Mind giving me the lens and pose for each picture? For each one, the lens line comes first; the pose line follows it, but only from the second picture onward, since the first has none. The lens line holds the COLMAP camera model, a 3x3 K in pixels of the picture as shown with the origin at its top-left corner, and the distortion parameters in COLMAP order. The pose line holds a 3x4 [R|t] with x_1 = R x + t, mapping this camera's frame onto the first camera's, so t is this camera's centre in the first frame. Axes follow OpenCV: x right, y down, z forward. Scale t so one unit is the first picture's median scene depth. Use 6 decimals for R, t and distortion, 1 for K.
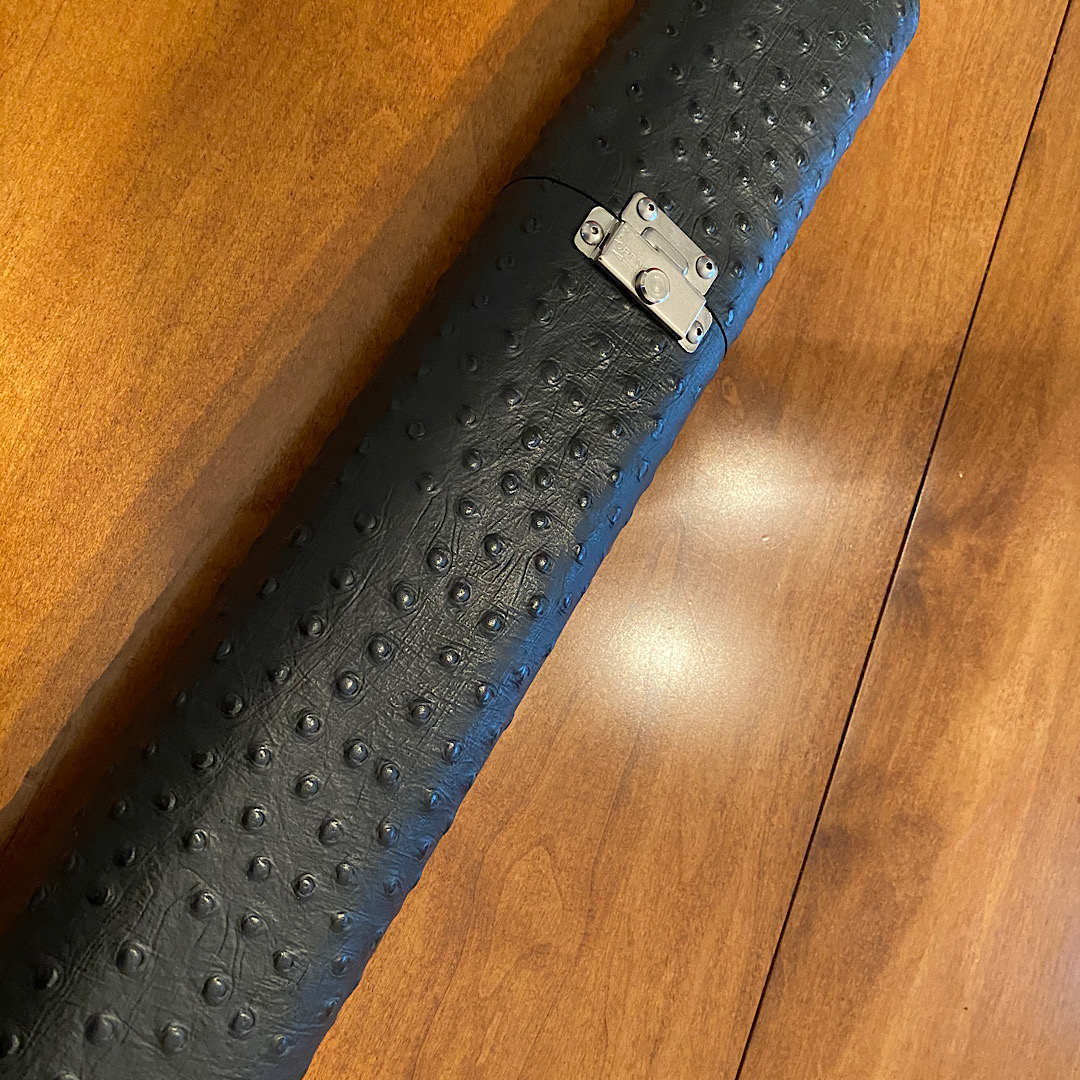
lens RADIAL K [[986.3, 0, 540.0], [0, 986.3, 540.0], [0, 0, 1]] dist [0.068746, -0.149477]
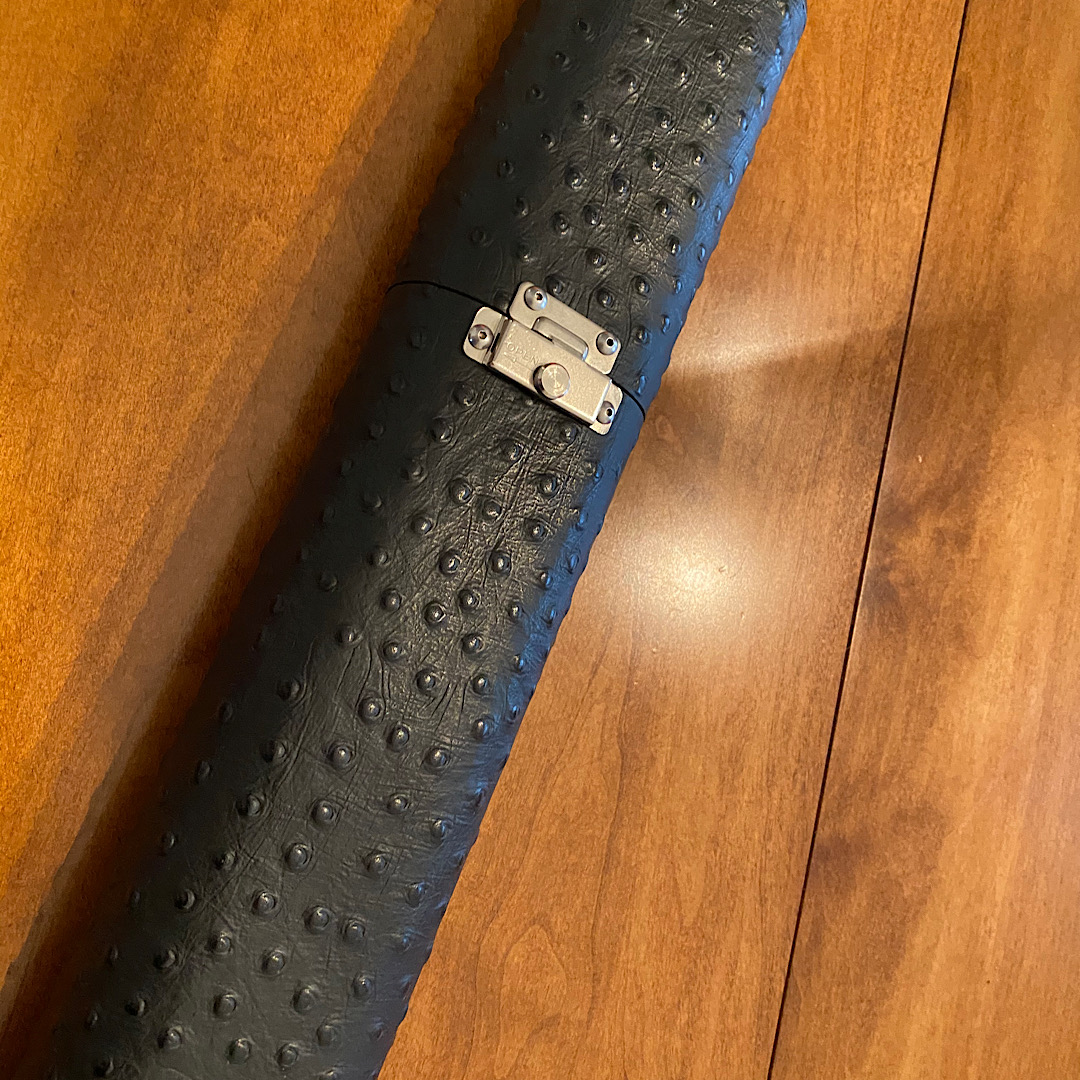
lens RADIAL K [[986.3, 0, 540.0], [0, 986.3, 540.0], [0, 0, 1]] dist [0.068746, -0.149477]
pose [[0.988425, -0.149294, -0.026974, 0.090656], [0.150981, 0.985416, 0.078491, -0.155425], [0.014863, -0.081655, 0.996550, 0.024519]]
